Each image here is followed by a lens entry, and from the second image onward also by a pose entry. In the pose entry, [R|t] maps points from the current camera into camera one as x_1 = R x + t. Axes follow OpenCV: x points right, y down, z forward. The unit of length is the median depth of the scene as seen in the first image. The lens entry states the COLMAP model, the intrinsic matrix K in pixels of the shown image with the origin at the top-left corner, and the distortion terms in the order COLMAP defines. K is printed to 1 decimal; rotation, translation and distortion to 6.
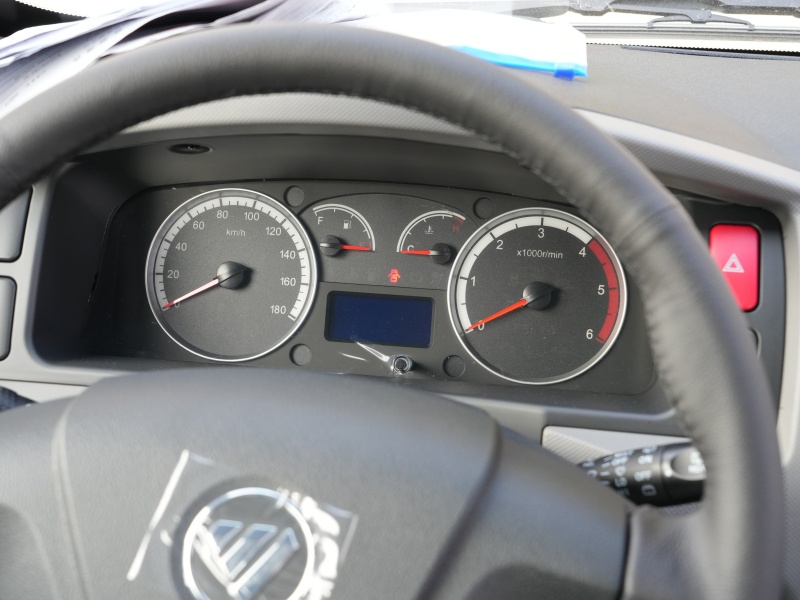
lens RADIAL K [[1296.9, 0, 400.0], [0, 1296.9, 300.0], [0, 0, 1]] dist [-0.020727, -0.015845]
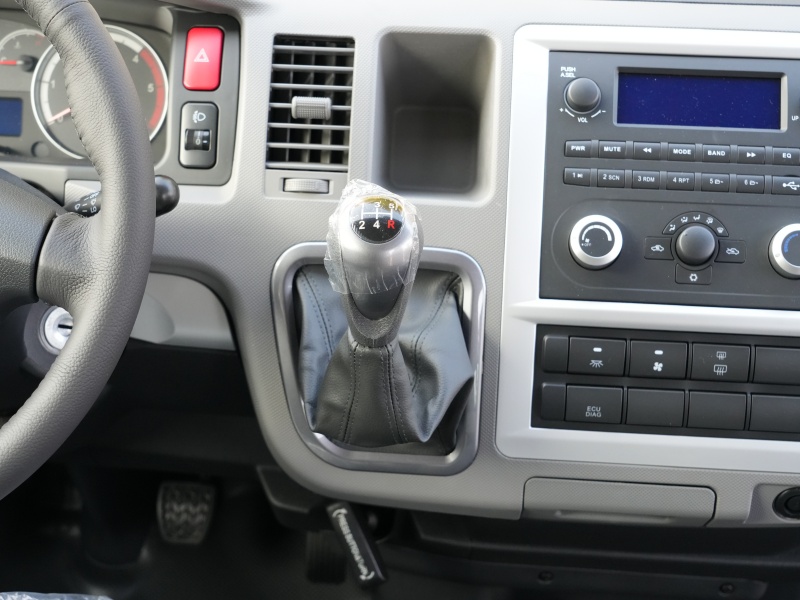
lens RADIAL K [[1352.3, 0, 400.0], [0, 1352.3, 300.0], [0, 0, 1]] dist [0.007030, -0.014392]
pose [[0.999627, -0.027279, -0.001323, 0.401127], [0.027304, 0.997063, 0.071553, 0.113896], [-0.000632, -0.071562, 0.997436, -0.368326]]
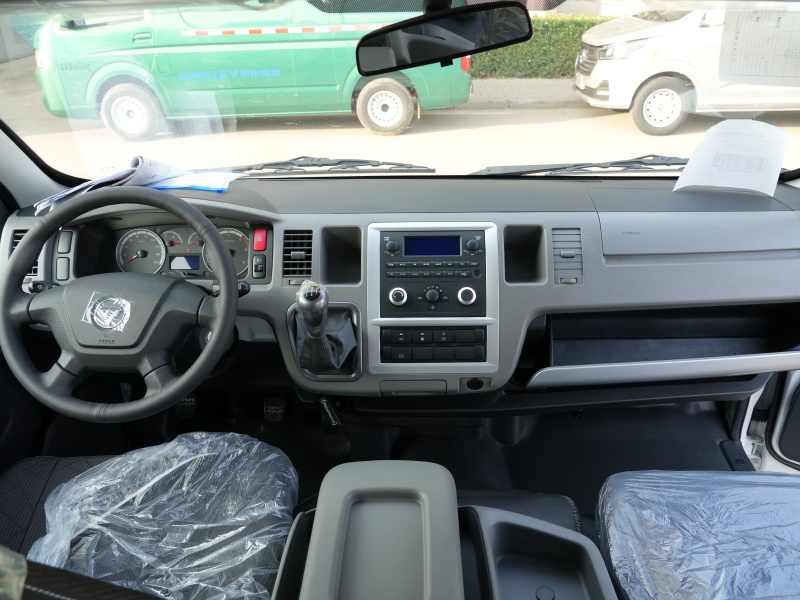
lens RADIAL K [[648.4, 0, 461.9], [0, 648.4, 300.1], [0, 0, 1]] dist [-0.002706, -0.000261]
pose [[0.995399, -0.079501, 0.053477, 0.640371], [0.078180, 0.996591, 0.026368, 0.129806], [-0.055391, -0.022066, 0.998221, -0.821701]]
